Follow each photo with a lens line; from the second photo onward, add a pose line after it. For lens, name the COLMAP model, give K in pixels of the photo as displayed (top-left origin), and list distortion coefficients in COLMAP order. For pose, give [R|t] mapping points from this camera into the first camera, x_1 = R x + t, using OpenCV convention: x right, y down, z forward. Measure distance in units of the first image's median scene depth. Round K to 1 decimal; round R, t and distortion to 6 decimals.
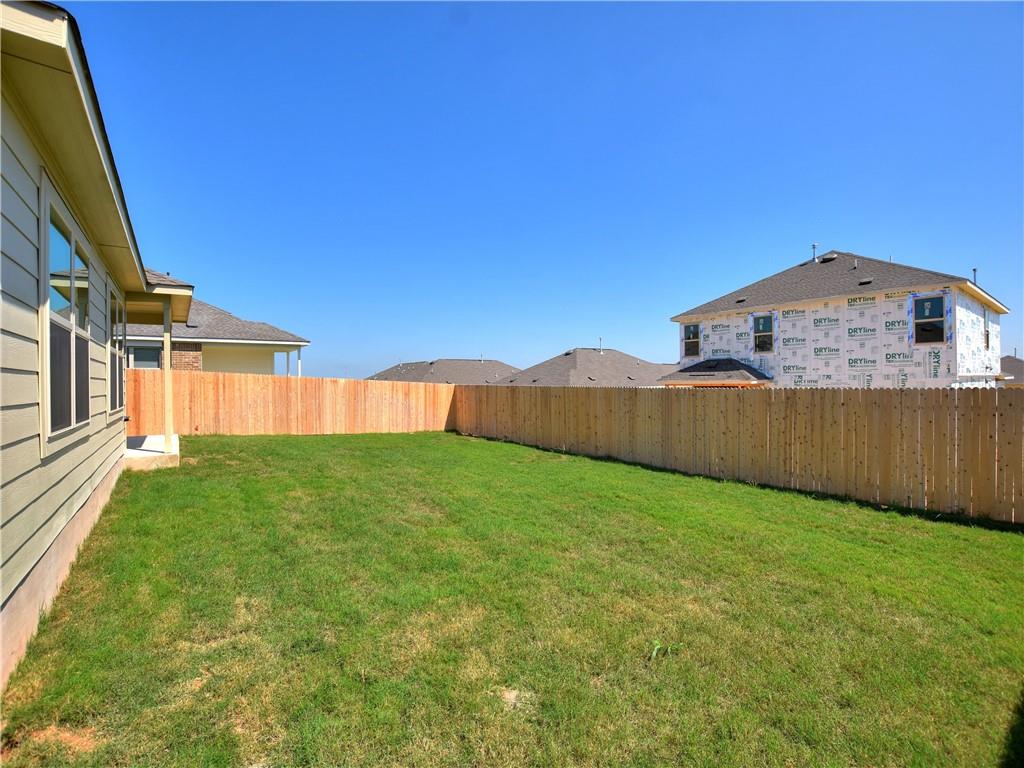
lens RADIAL K [[448.0, 0, 512.0], [0, 448.0, 384.0], [0, 0, 1]] dist [-0.033105, 0.000219]
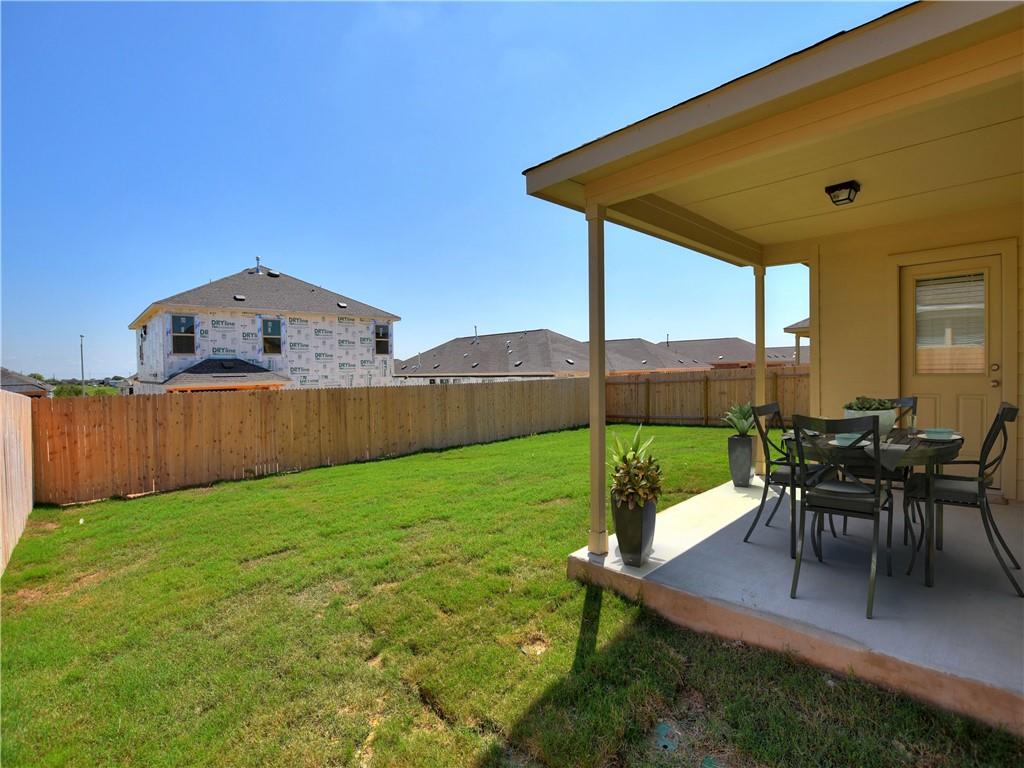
lens RADIAL K [[456.0, 0, 511.8], [0, 456.0, 379.6], [0, 0, 1]] dist [-0.031944, 0.000993]
pose [[-0.101291, -0.009171, 0.994815, -0.662413], [0.029605, 0.999487, 0.012228, -0.009765], [-0.994416, 0.030690, -0.100968, 0.662876]]
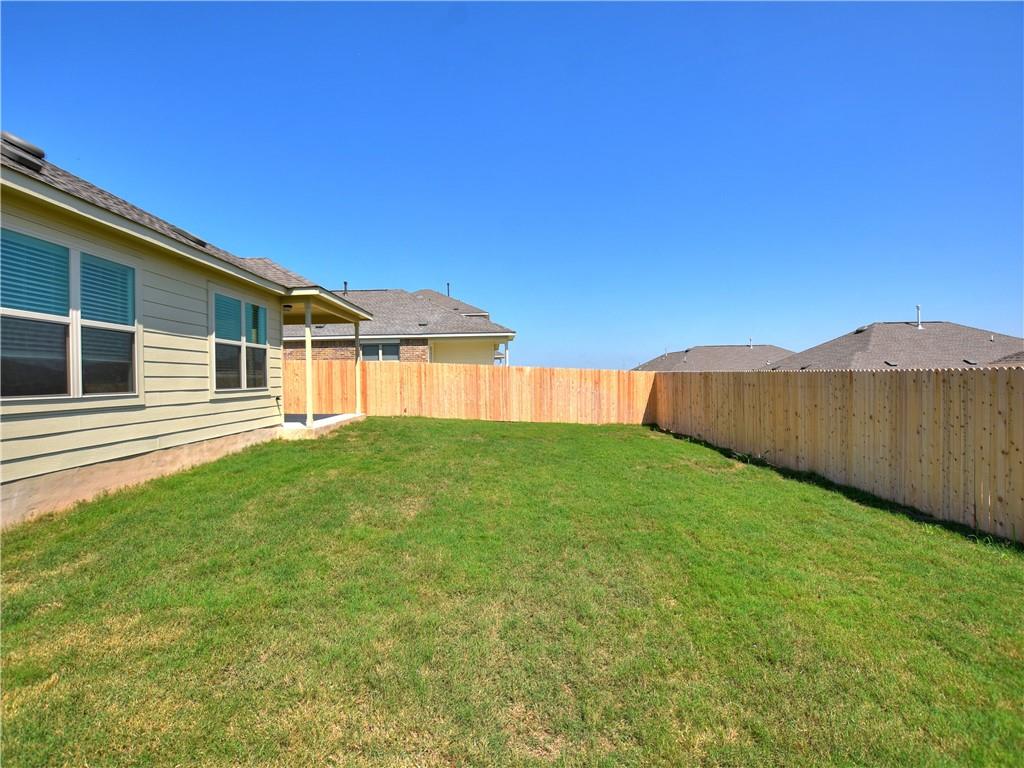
lens RADIAL K [[456.0, 0, 511.8], [0, 456.0, 379.6], [0, 0, 1]] dist [-0.031944, 0.000993]
pose [[0.821843, -0.000926, -0.569713, 0.169435], [0.006156, 0.999955, 0.007255, 0.009153], [0.569681, -0.009470, 0.821812, 0.133875]]
